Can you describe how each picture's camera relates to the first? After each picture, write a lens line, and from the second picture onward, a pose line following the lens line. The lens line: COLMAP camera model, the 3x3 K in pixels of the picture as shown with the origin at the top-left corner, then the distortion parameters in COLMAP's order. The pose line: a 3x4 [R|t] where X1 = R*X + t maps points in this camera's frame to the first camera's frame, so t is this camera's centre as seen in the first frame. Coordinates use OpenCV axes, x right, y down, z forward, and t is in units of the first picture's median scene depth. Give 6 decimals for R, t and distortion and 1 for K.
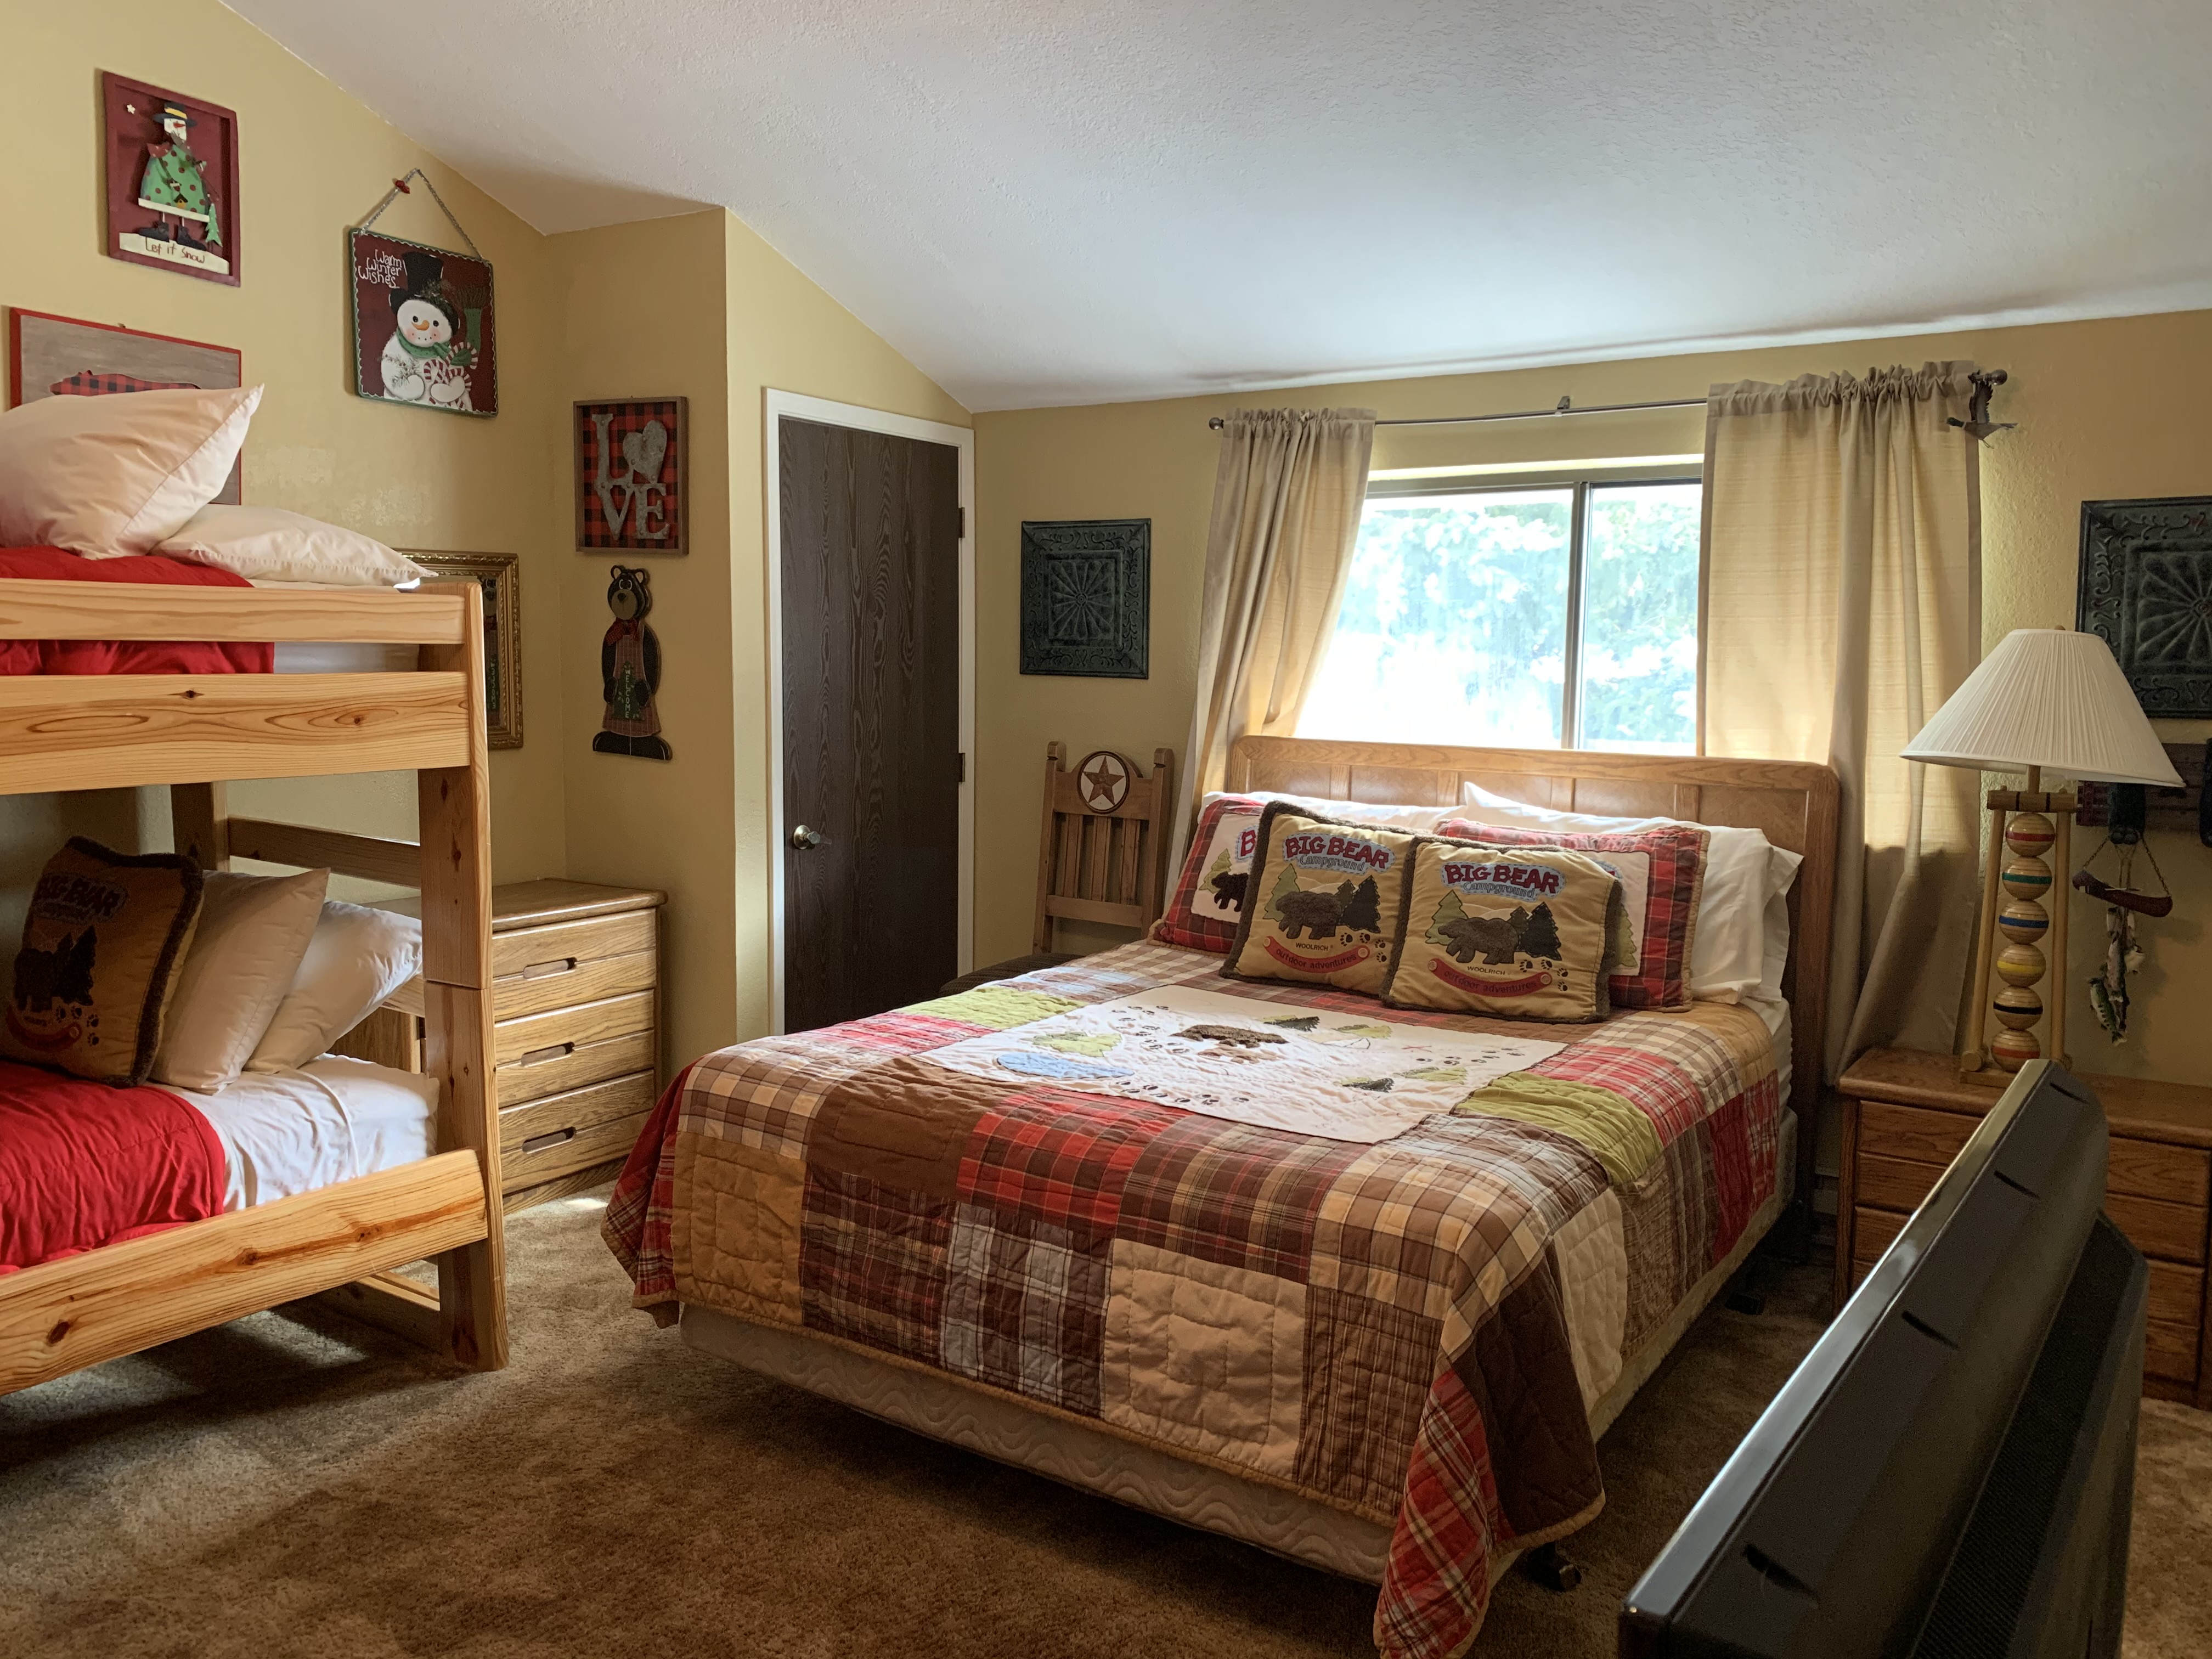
lens RADIAL K [[1690.6, 0, 1106.0], [0, 1690.6, 829.5], [0, 0, 1]] dist [0.133443, -0.216626]
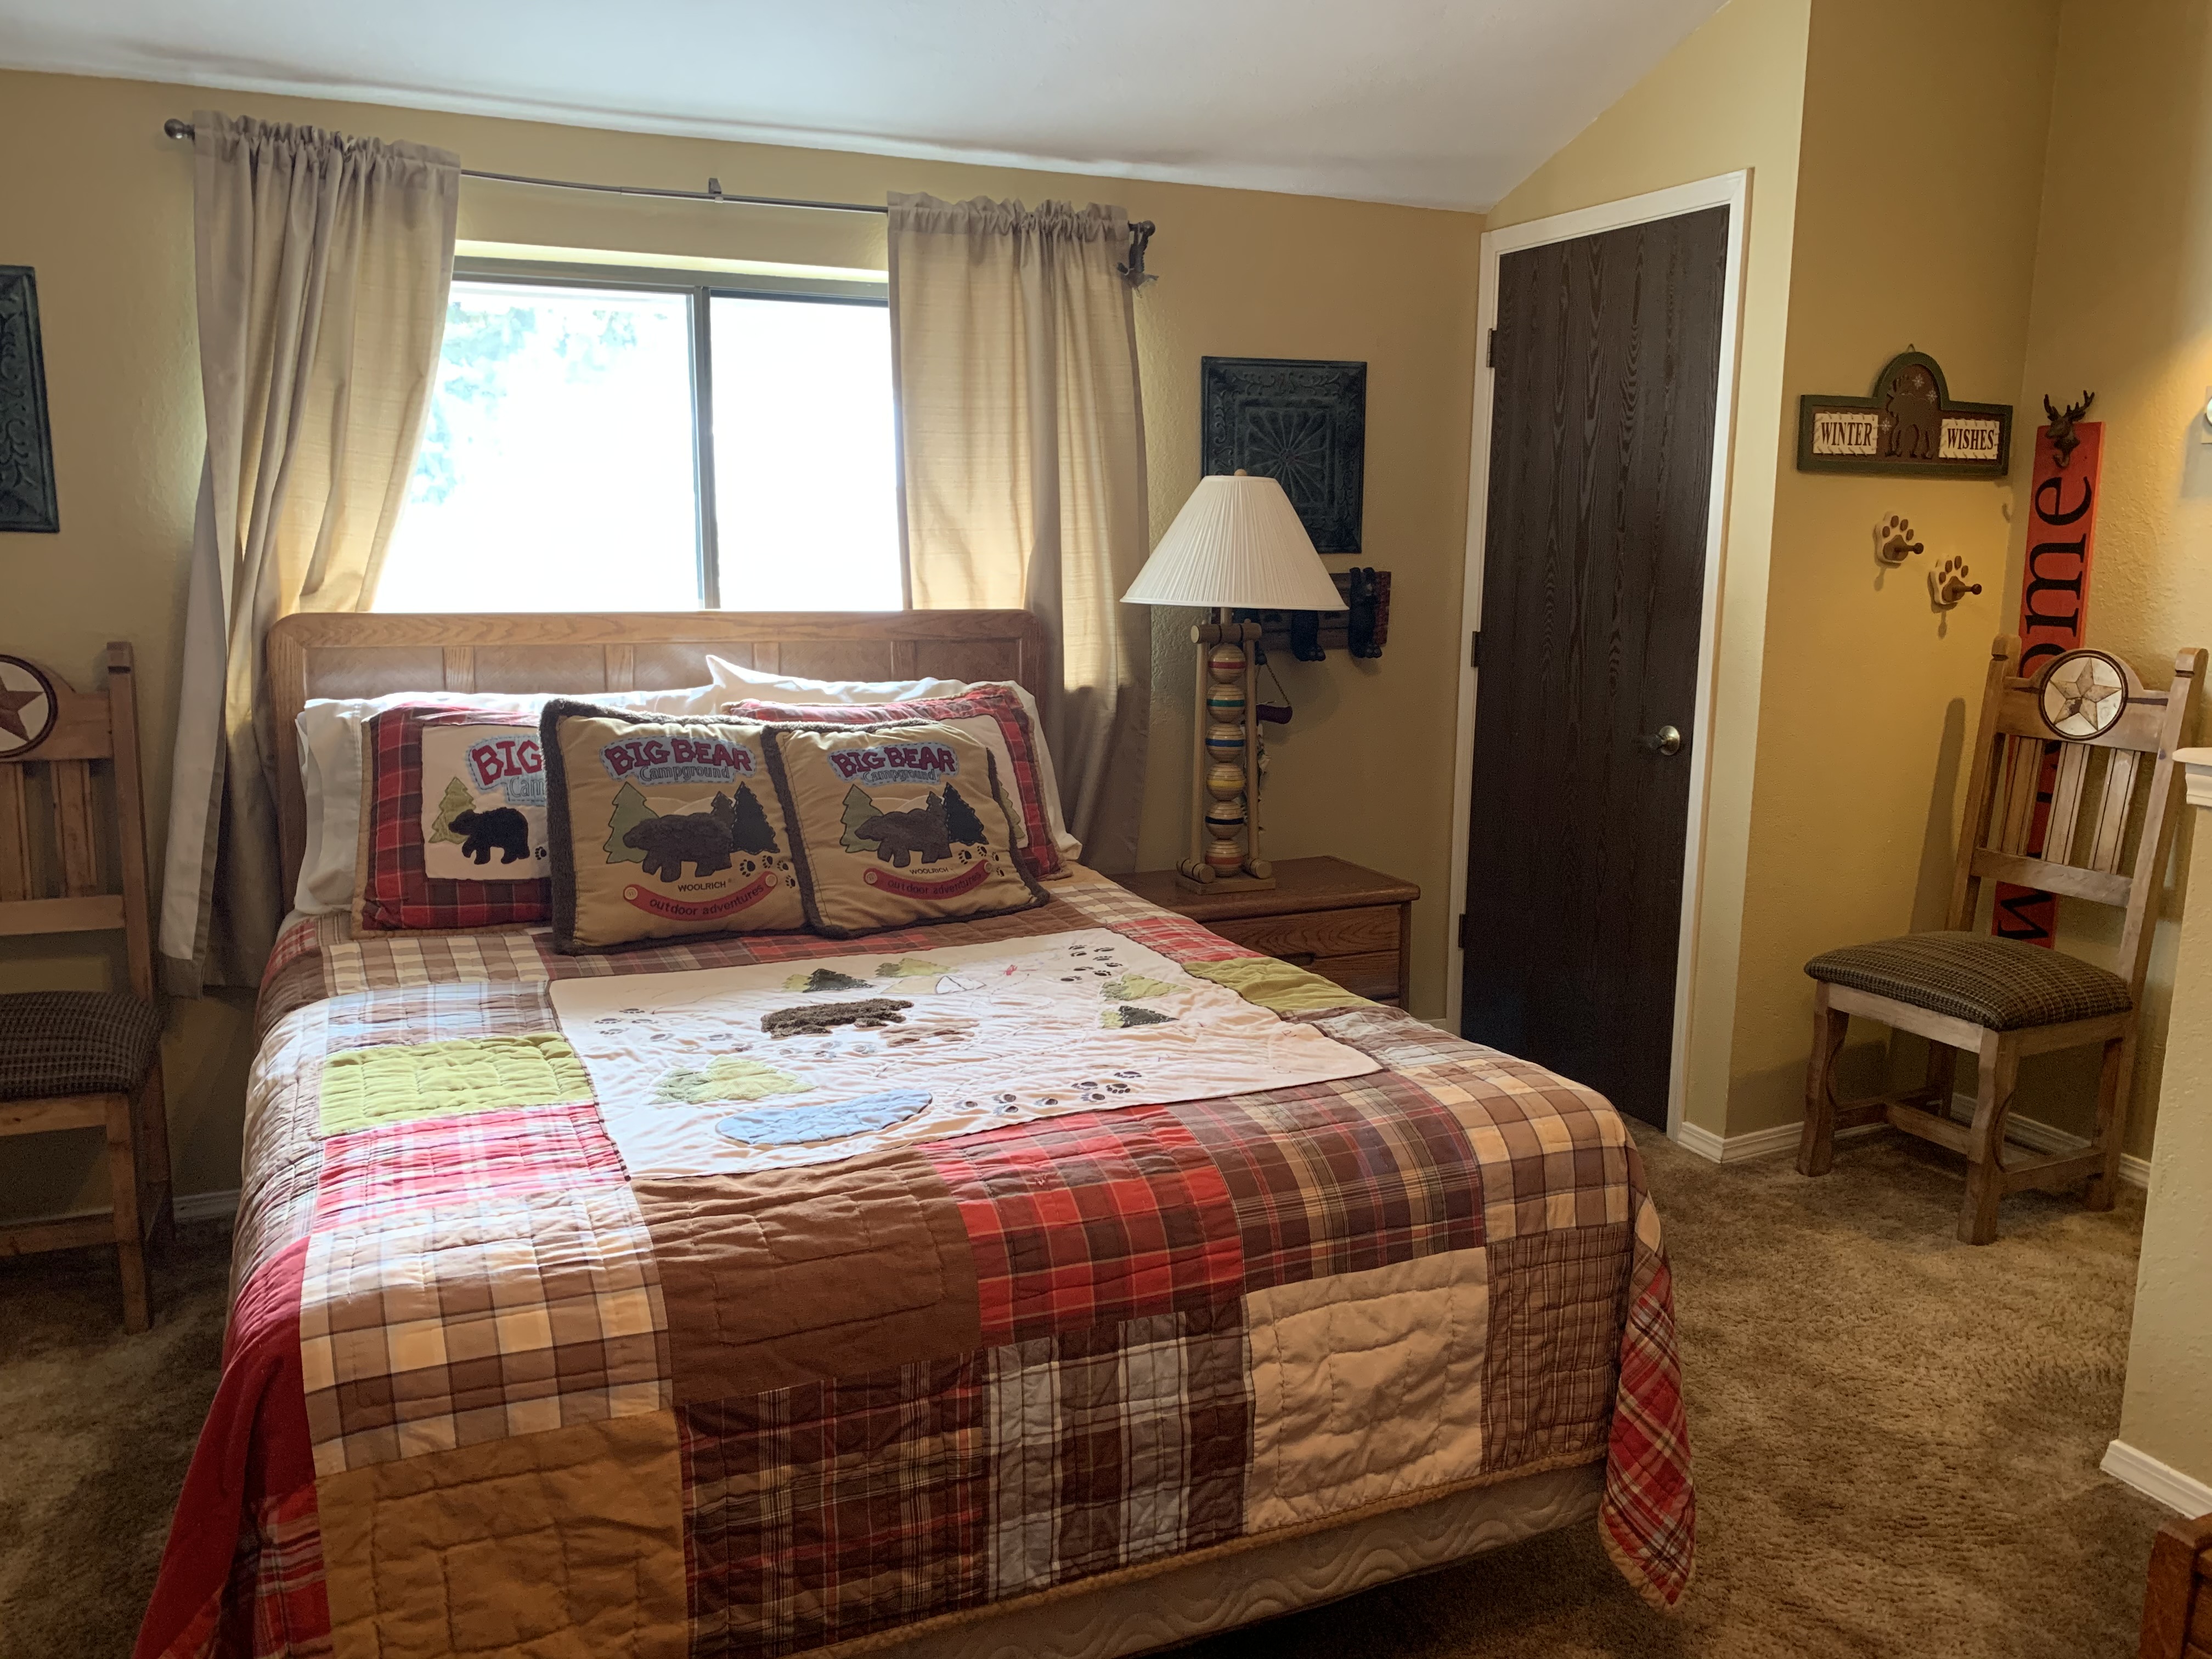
lens RADIAL K [[1690.6, 0, 1106.0], [0, 1690.6, 829.5], [0, 0, 1]] dist [0.133443, -0.216626]
pose [[0.534678, -0.161141, 0.829550, -0.484909], [0.090250, 0.986925, 0.133542, -0.048498], [-0.840223, 0.003465, 0.542230, 0.523646]]
